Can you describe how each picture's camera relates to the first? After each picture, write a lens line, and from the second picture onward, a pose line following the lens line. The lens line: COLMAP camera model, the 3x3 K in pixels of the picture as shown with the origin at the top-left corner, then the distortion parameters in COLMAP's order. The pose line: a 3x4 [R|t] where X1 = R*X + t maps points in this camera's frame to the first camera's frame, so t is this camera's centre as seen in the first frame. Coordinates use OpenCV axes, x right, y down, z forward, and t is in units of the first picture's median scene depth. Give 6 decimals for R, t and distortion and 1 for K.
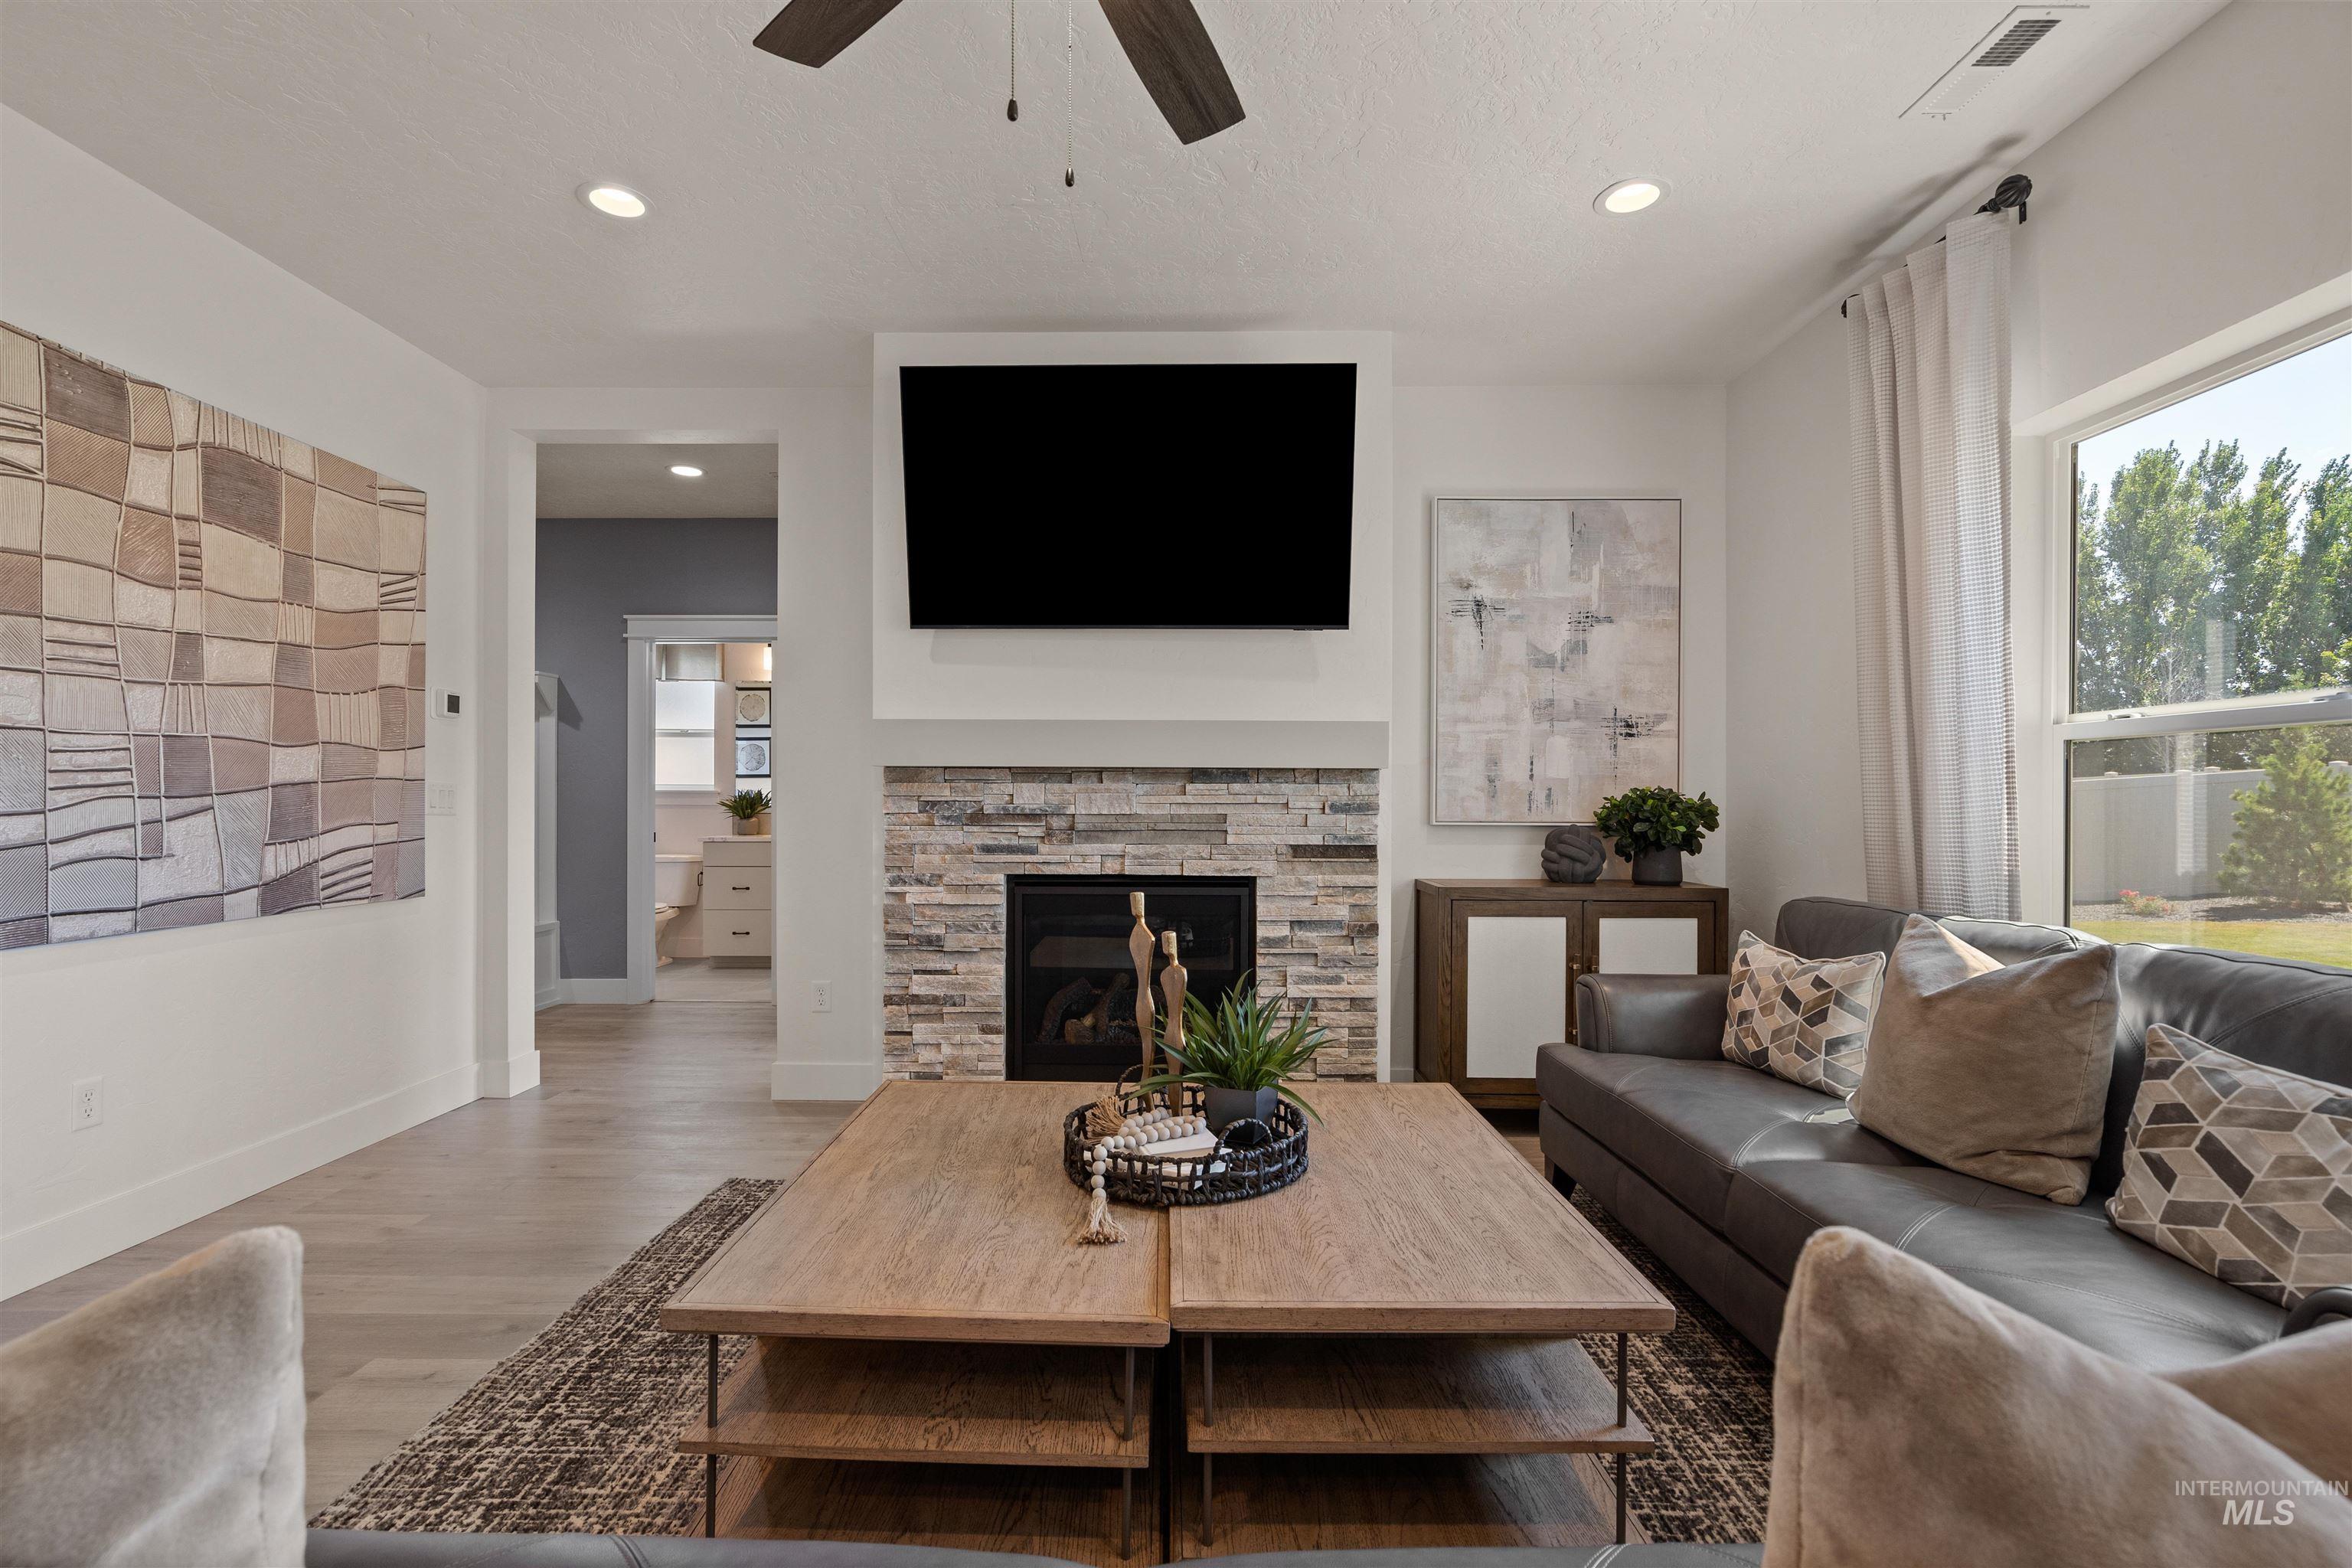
lens RADIAL K [[1077.1, 0, 1145.5], [0, 1077.1, 794.8], [0, 0, 1]] dist [-0.007057, 0.003266]
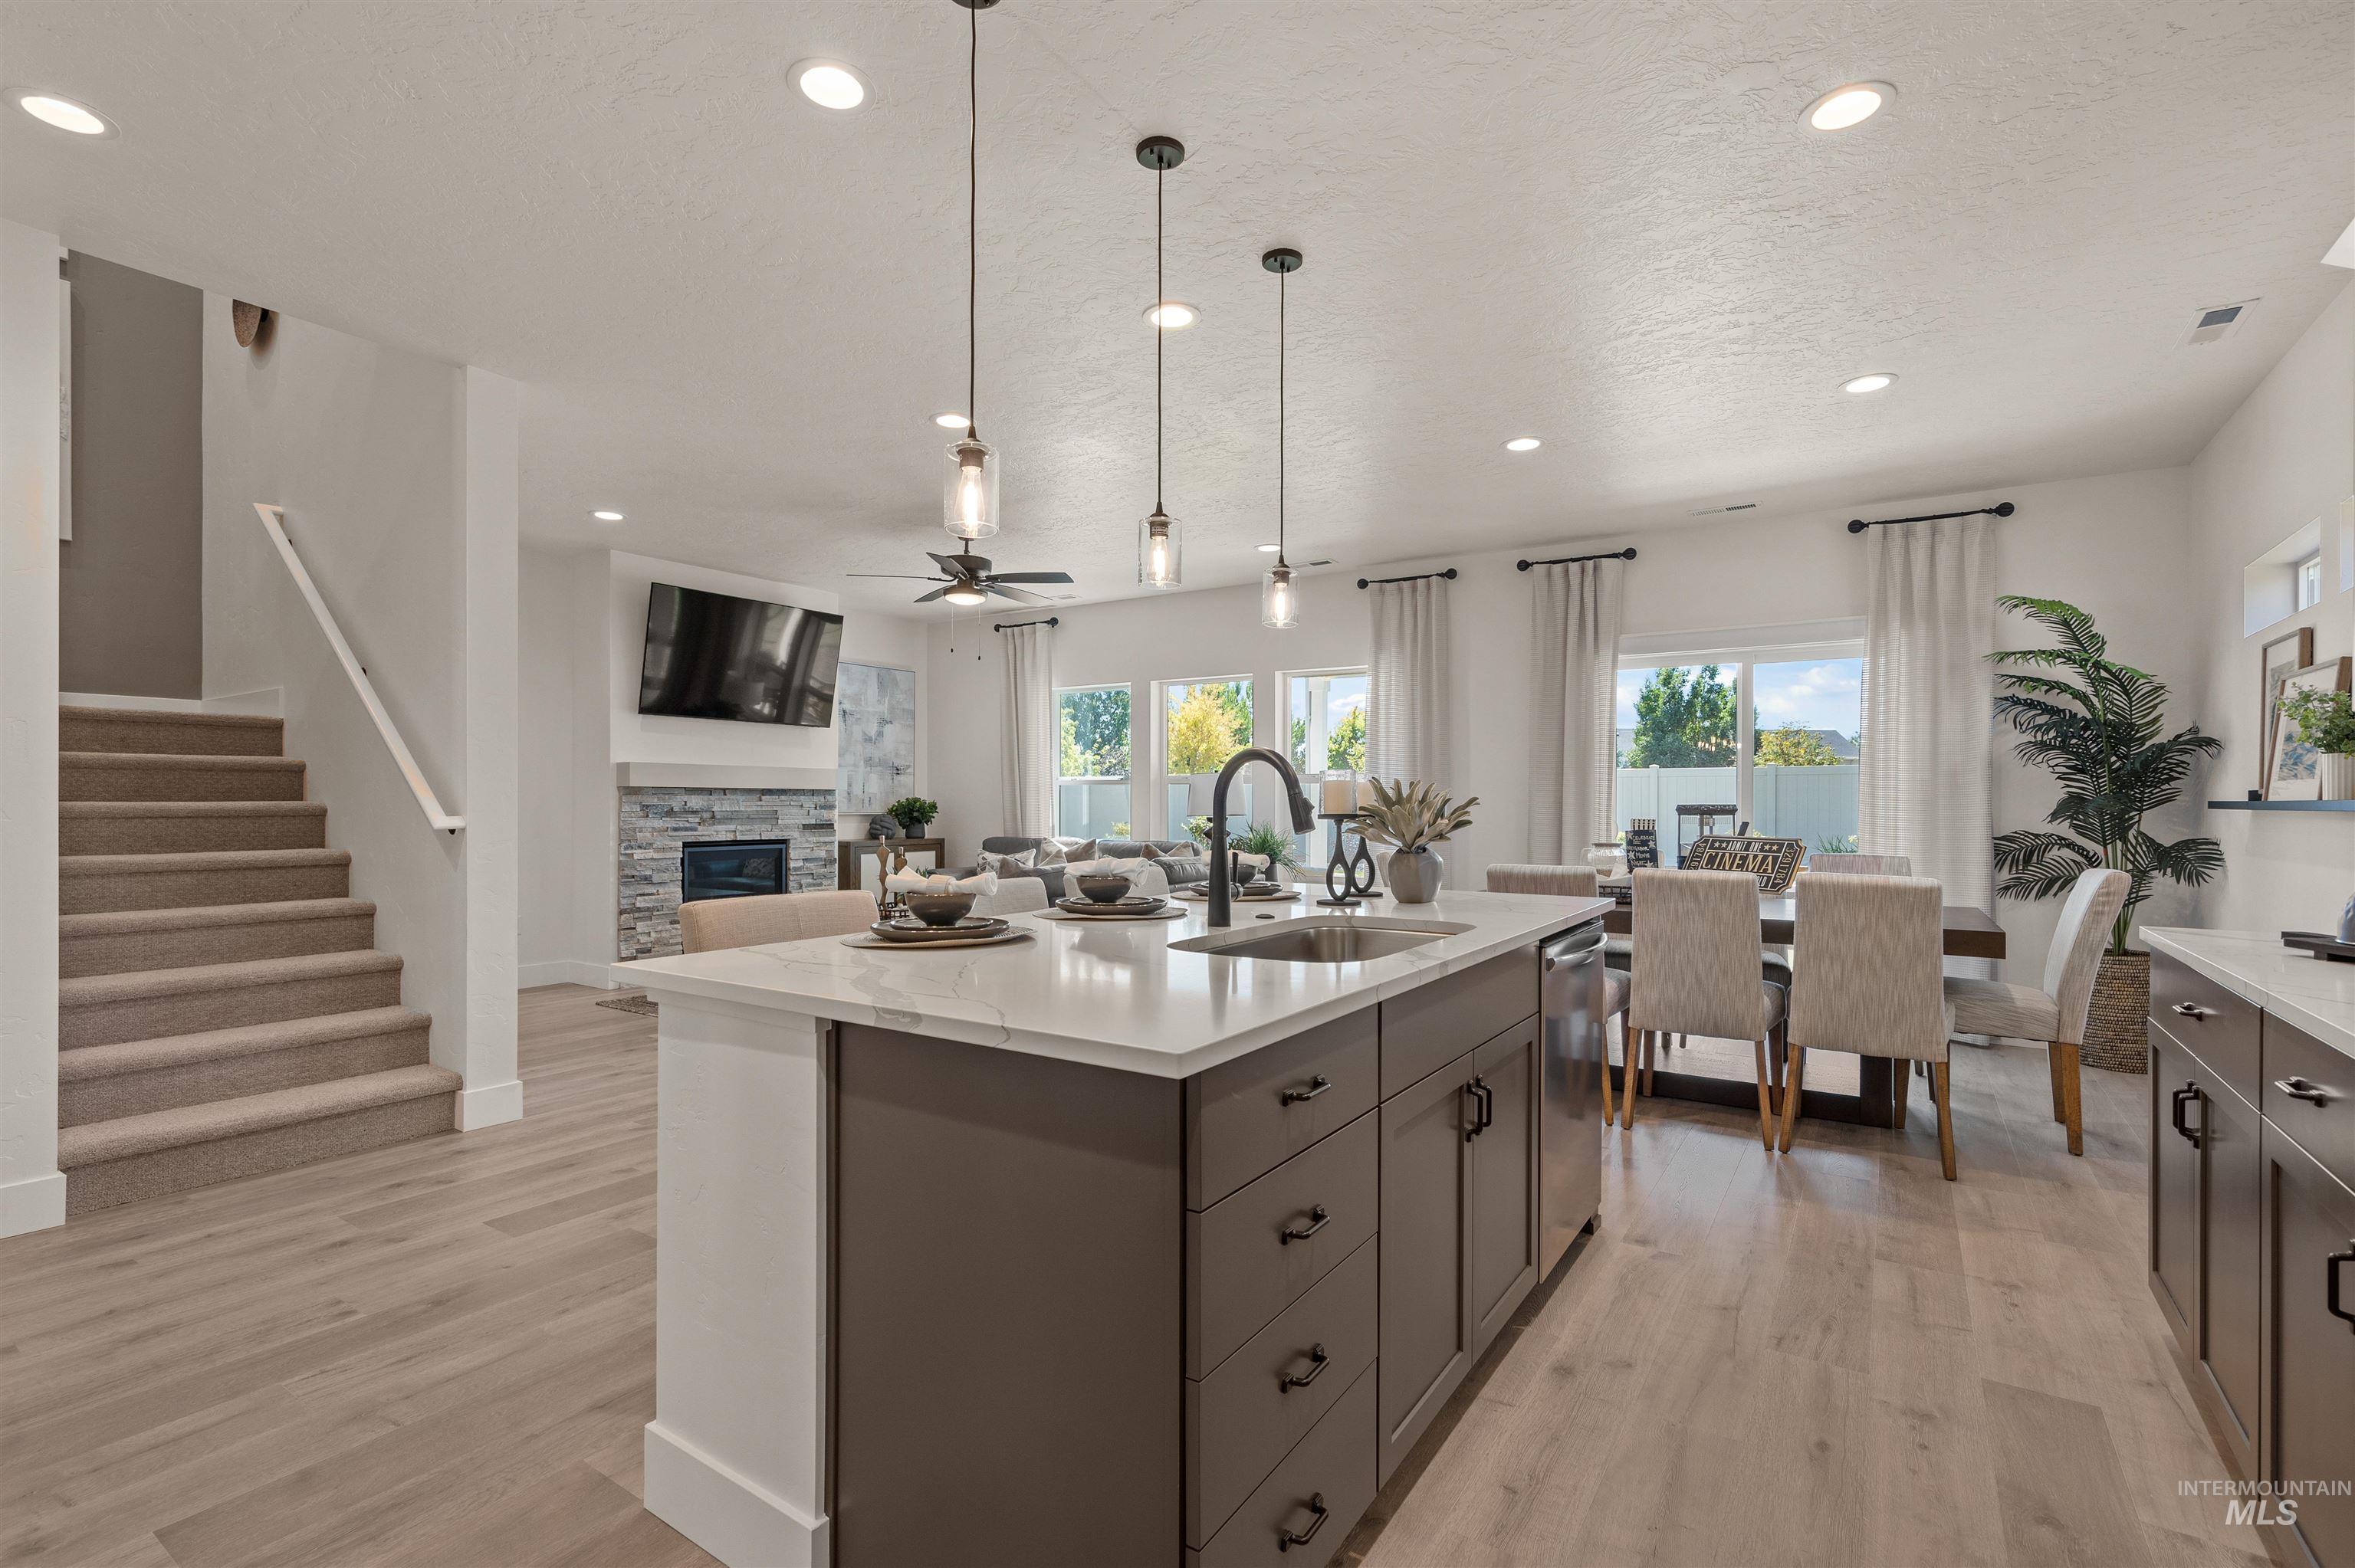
lens RADIAL K [[1078.3, 0, 1114.5], [0, 1078.3, 787.5], [0, 0, 1]] dist [-0.007057, 0.003266]
pose [[0.572993, 0.007636, 0.819525, -1.287176], [-0.011493, 0.999933, -0.001281, -0.031867], [-0.819480, -0.008685, 0.573042, -0.766819]]
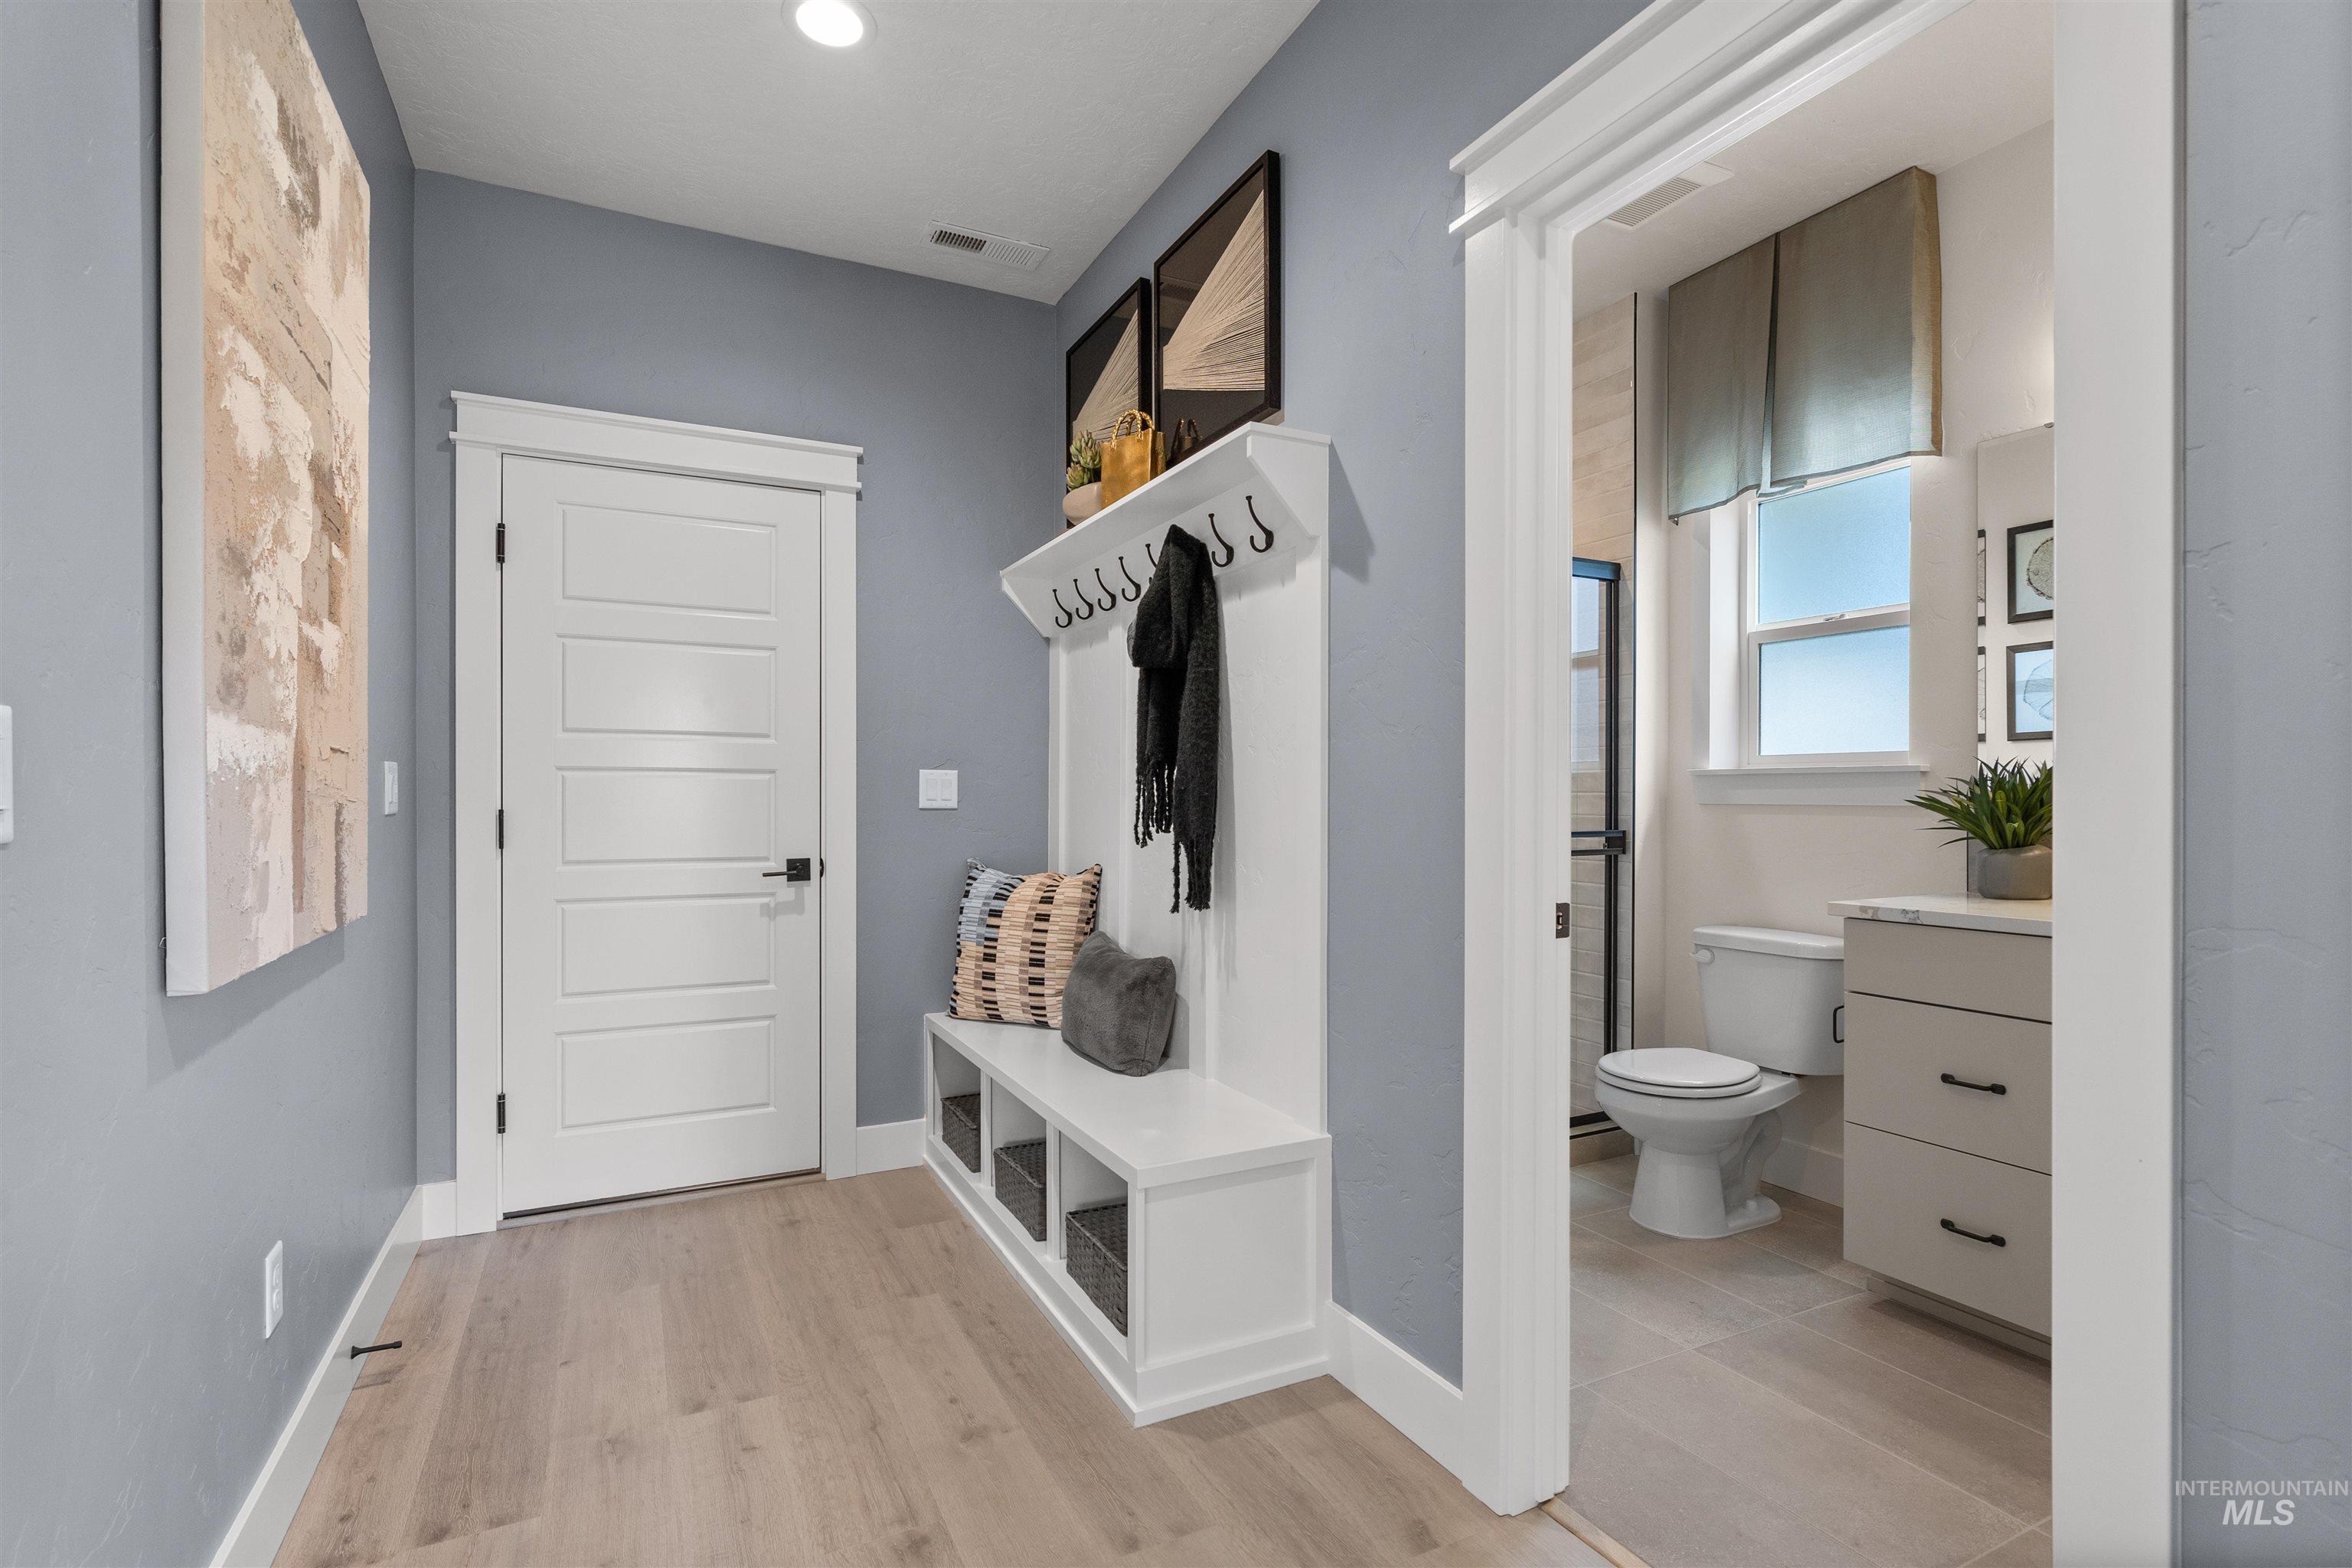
lens RADIAL K [[1077.1, 0, 1158.9], [0, 1077.1, 791.6], [0, 0, 1]] dist [-0.007057, 0.003266]
pose [[0.469390, -0.002759, -0.882987, -0.443484], [0.008195, 0.999966, 0.001231, 0.006039], [0.882953, -0.007814, 0.469397, 1.339831]]
